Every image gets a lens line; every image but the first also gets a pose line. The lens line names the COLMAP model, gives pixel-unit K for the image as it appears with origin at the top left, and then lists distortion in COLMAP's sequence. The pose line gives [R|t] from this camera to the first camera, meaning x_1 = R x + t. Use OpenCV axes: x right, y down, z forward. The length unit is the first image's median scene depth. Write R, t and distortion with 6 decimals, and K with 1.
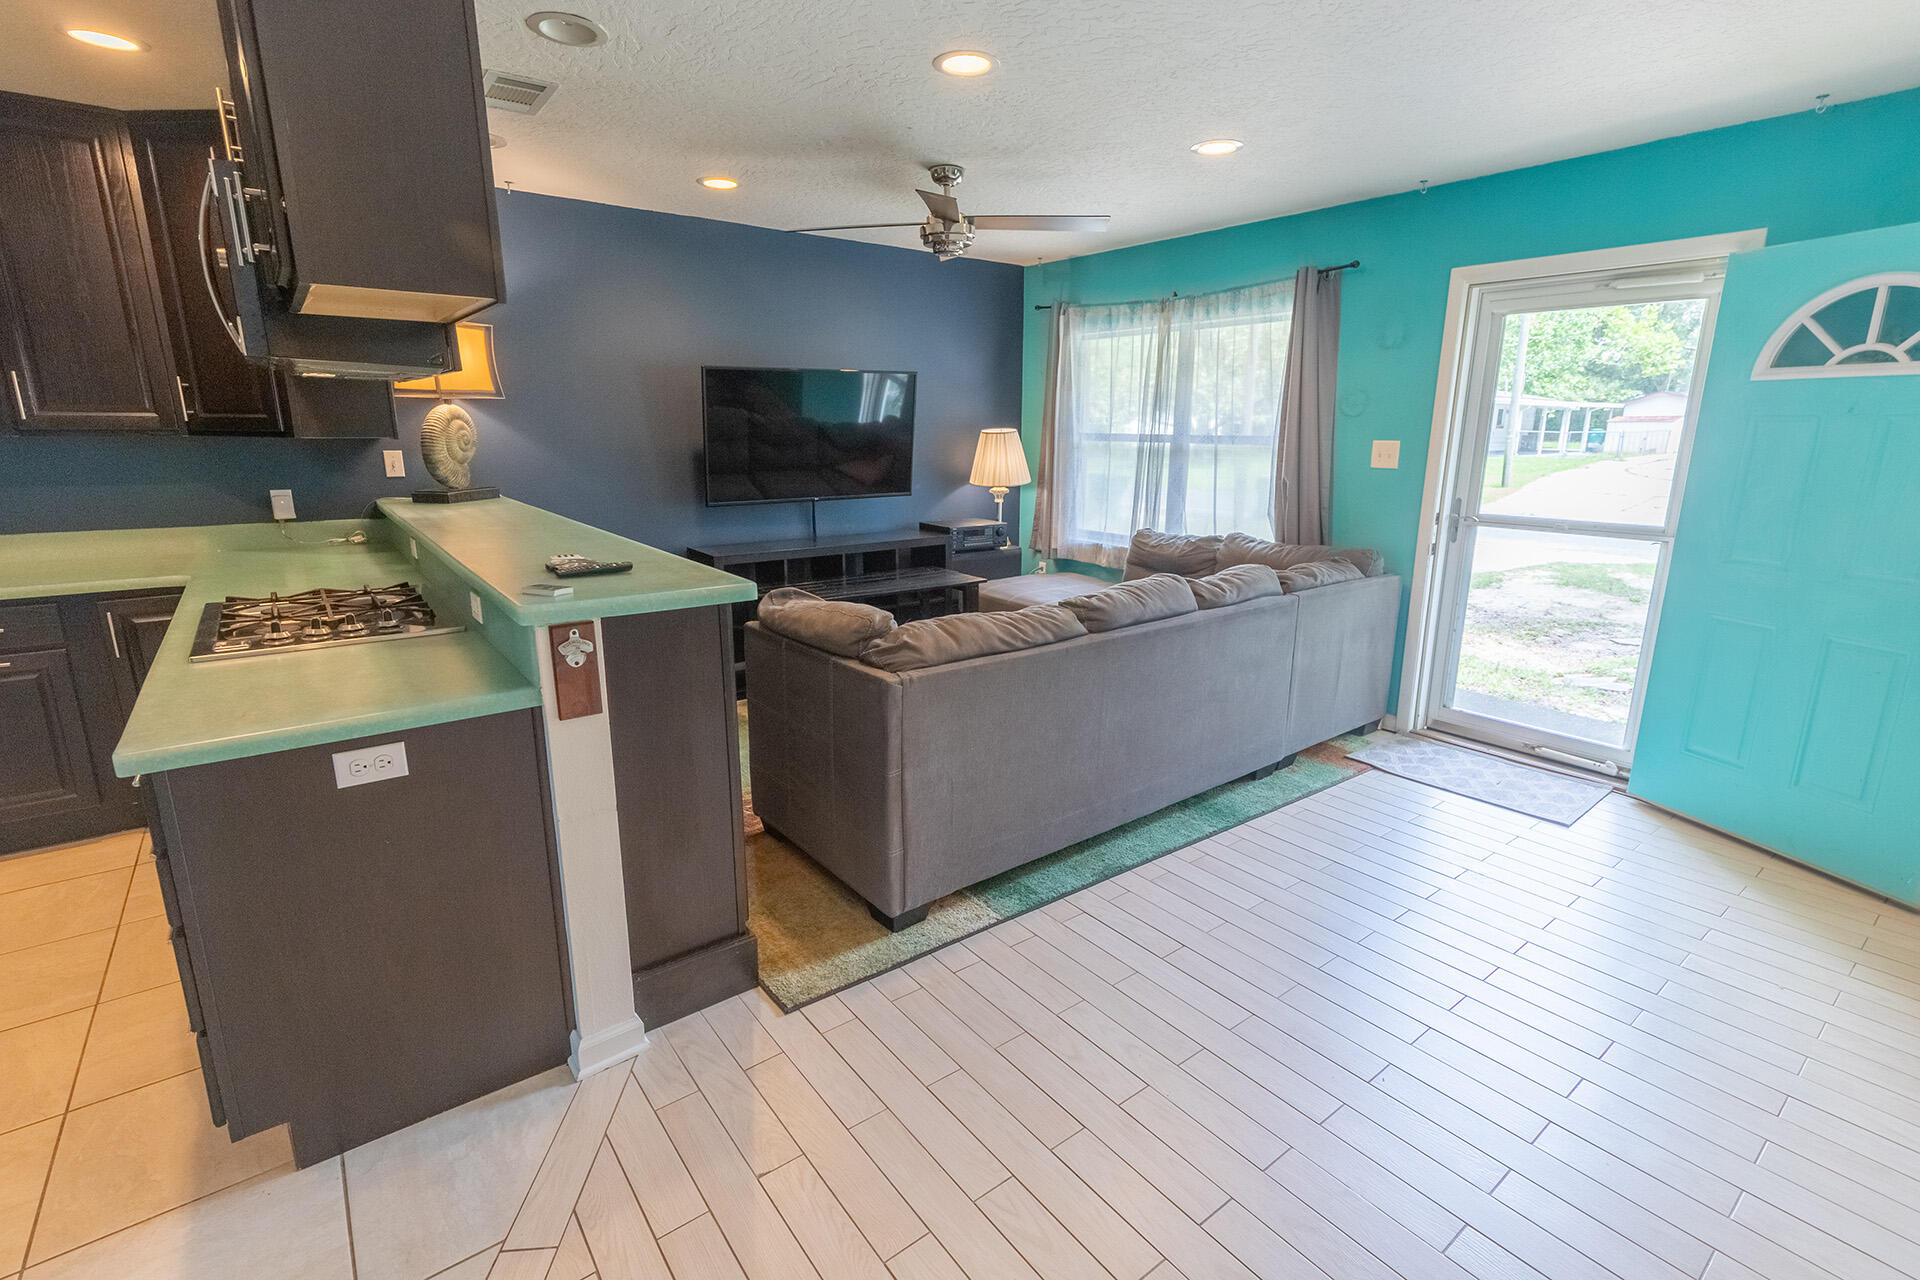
lens RADIAL K [[877.9, 0, 954.4], [0, 877.9, 636.2], [0, 0, 1]] dist [0.003452, 0.000621]
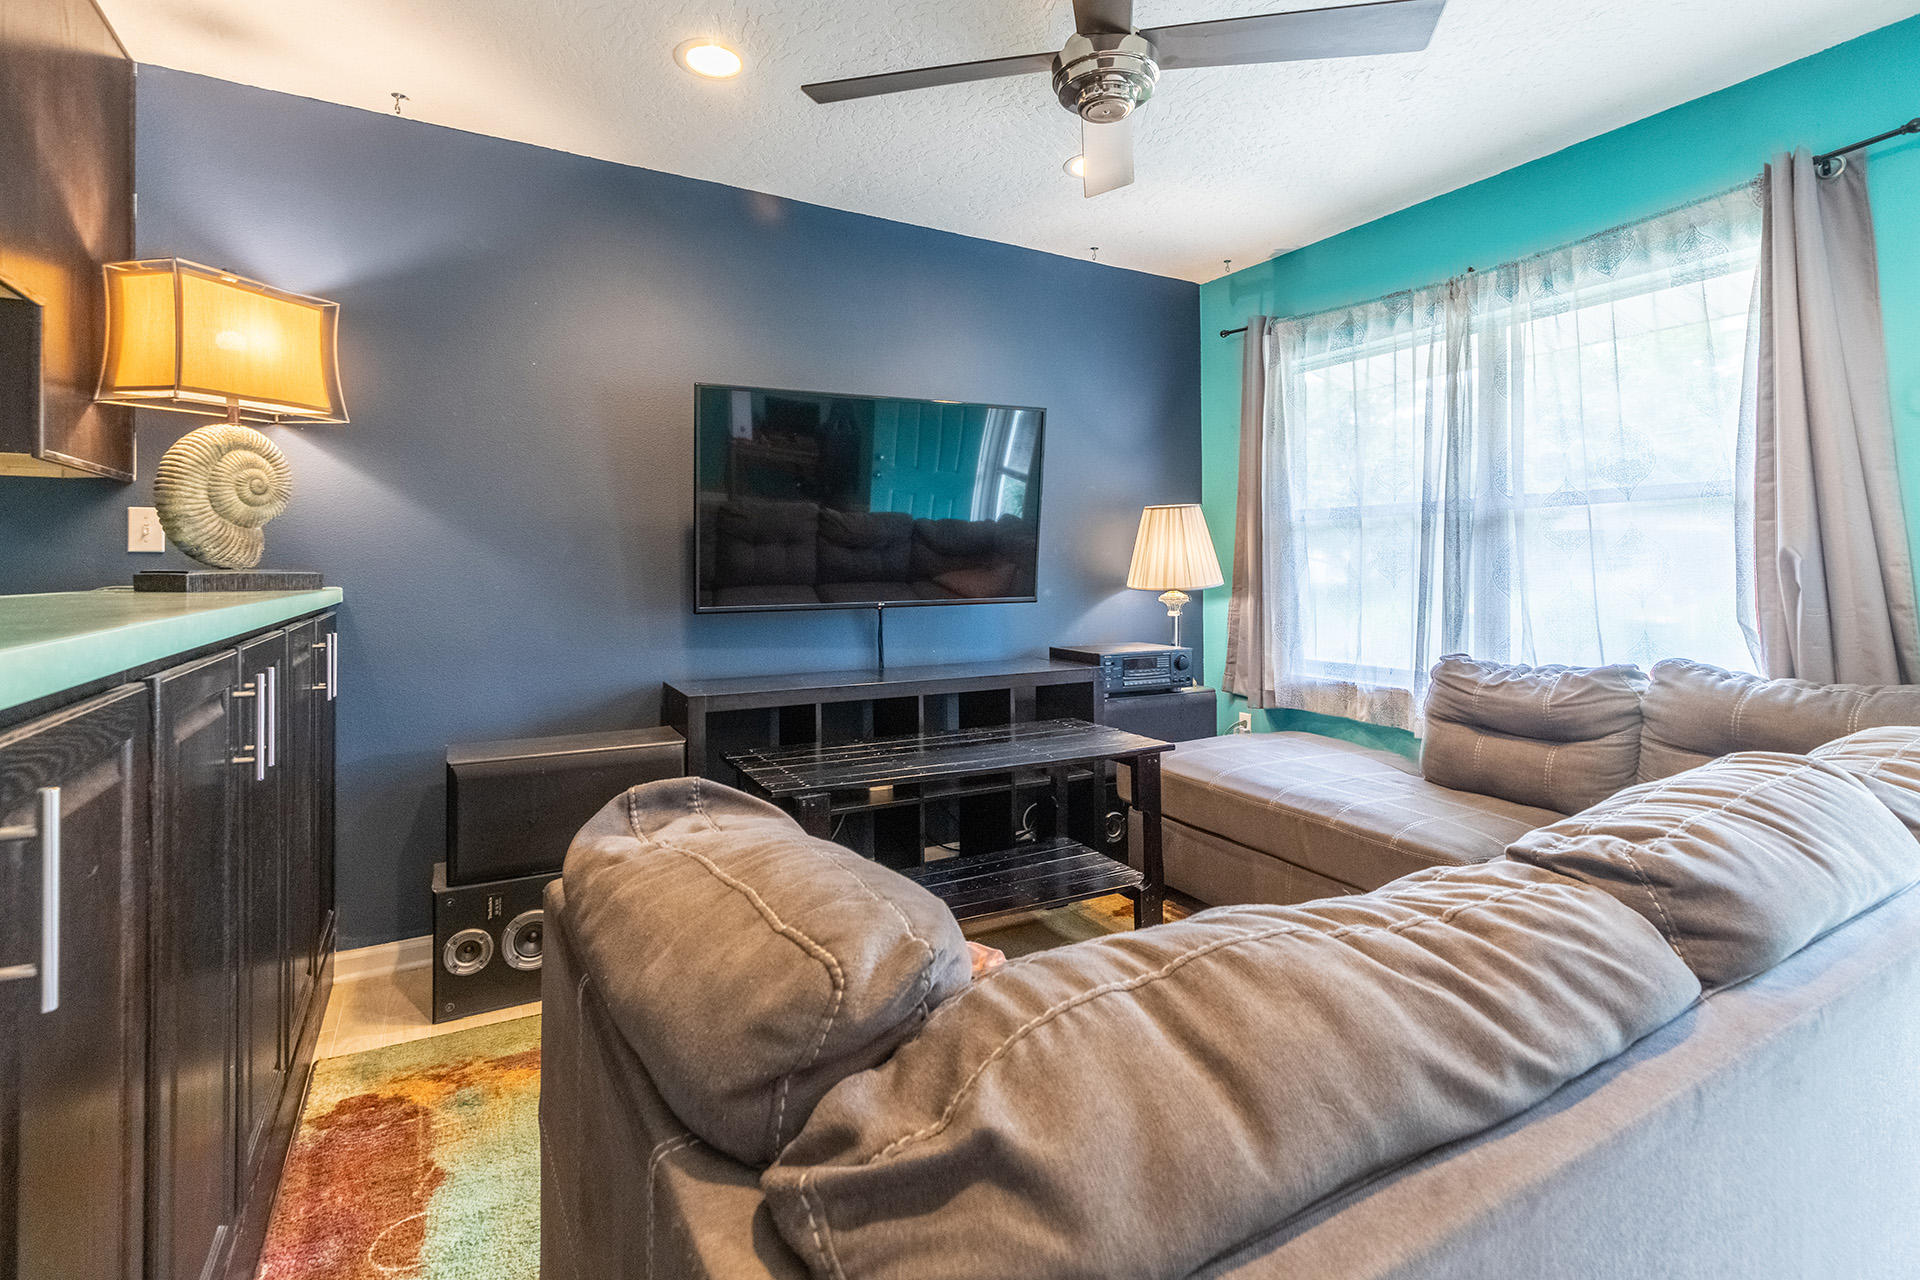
lens RADIAL K [[913.1, 0, 961.4], [0, 913.1, 558.6], [0, 0, 1]] dist [0.002936, 0.000559]
pose [[0.991188, -0.009880, -0.132094, -0.017501], [-0.022997, 0.969236, -0.245055, -0.033507], [0.130451, 0.245933, 0.960468, 0.399444]]
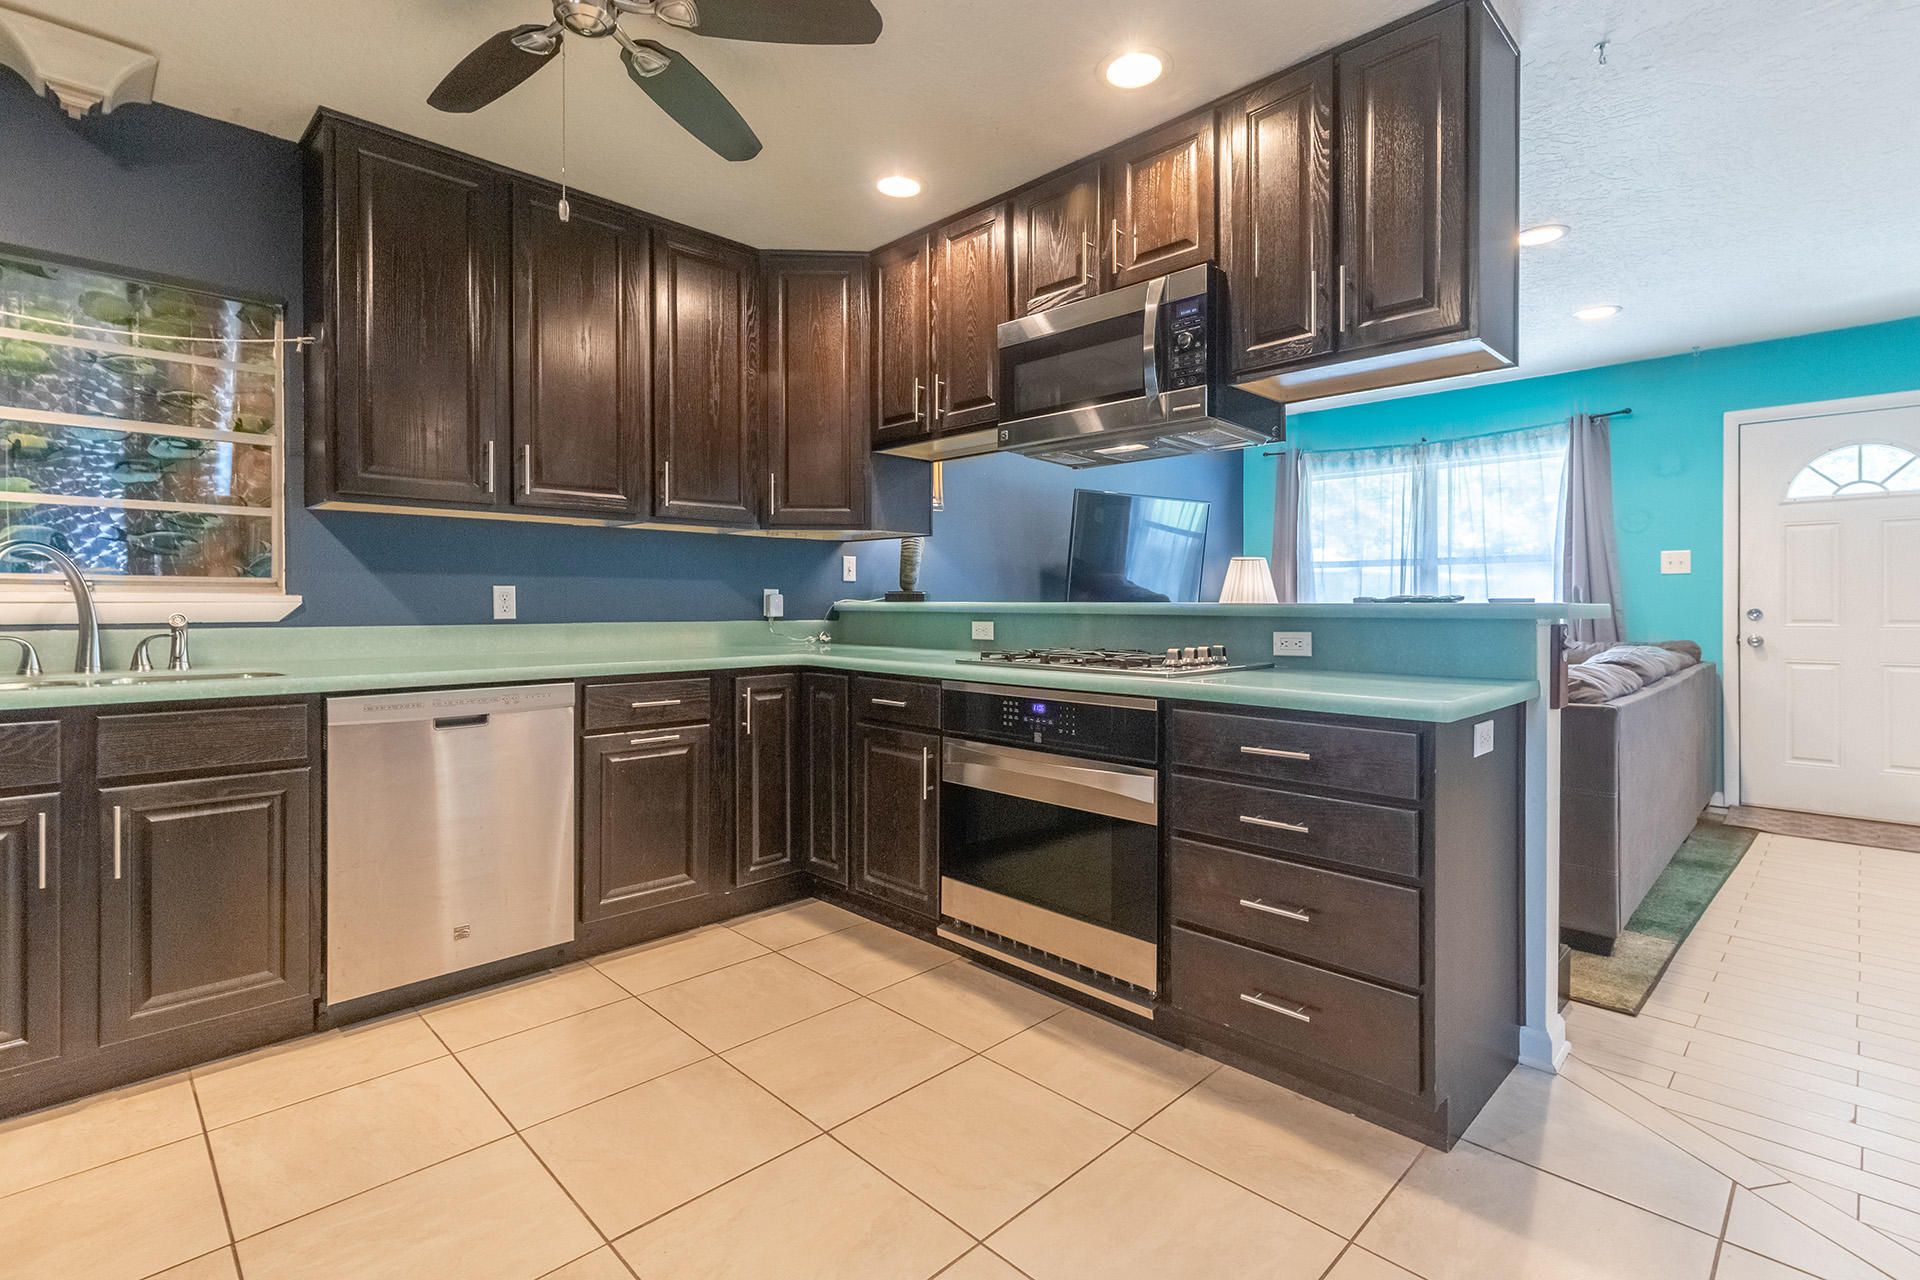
lens RADIAL K [[901.5, 0, 965.7], [0, 901.5, 604.1], [0, 0, 1]] dist [0.001193, -0.000380]
pose [[0.991908, -0.007376, 0.126747, -0.508644], [0.036393, 0.972937, -0.228188, 0.074490], [-0.121633, 0.230954, 0.965332, -0.028951]]
